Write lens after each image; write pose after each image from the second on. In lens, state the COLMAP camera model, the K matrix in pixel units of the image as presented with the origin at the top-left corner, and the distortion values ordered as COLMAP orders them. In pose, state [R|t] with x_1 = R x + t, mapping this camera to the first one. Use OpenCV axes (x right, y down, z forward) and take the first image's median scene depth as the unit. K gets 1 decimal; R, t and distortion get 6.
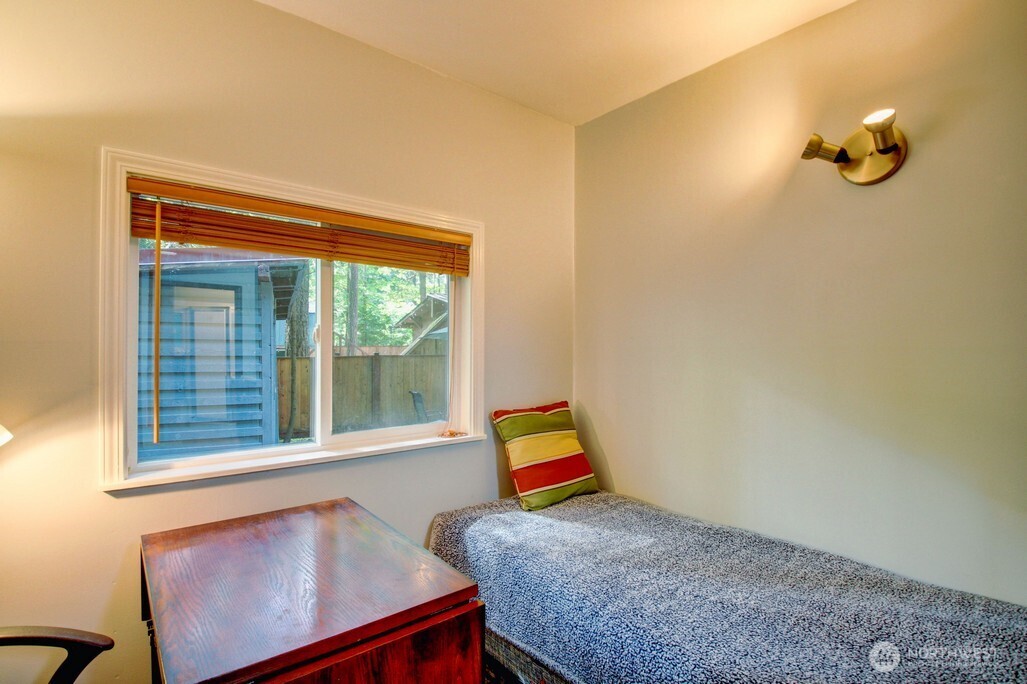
lens RADIAL K [[496.7, 0, 513.5], [0, 496.7, 342.0], [0, 0, 1]] dist [0.001954, 0.000042]
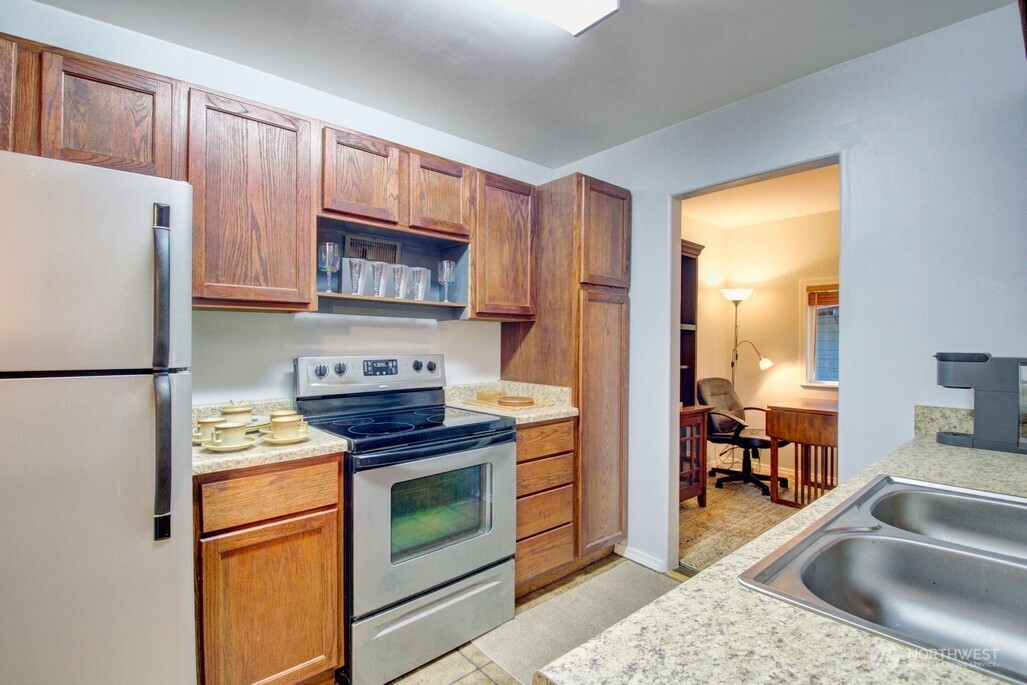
lens RADIAL K [[479.2, 0, 509.1], [0, 479.2, 344.8], [0, 0, 1]] dist [0.021655, -0.029288]
pose [[0.023105, -0.000965, -0.999733, 1.551851], [0.005539, 0.999984, -0.000837, 0.016803], [0.999718, -0.005519, 0.023110, -0.670434]]
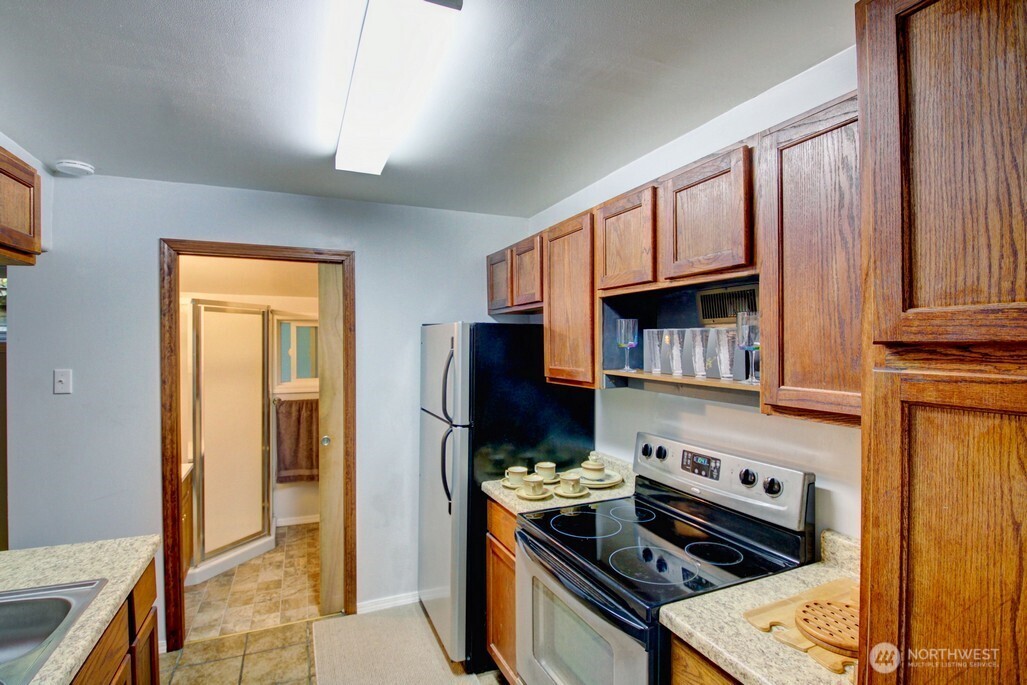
lens RADIAL K [[503.1, 0, 499.7], [0, 503.1, 343.3], [0, 0, 1]] dist [0.000571, -0.000397]
pose [[-0.956480, -0.004438, 0.291765, 0.497732], [-0.006384, 0.999963, -0.005717, -0.138664], [-0.291729, -0.007331, -0.956473, 0.006693]]
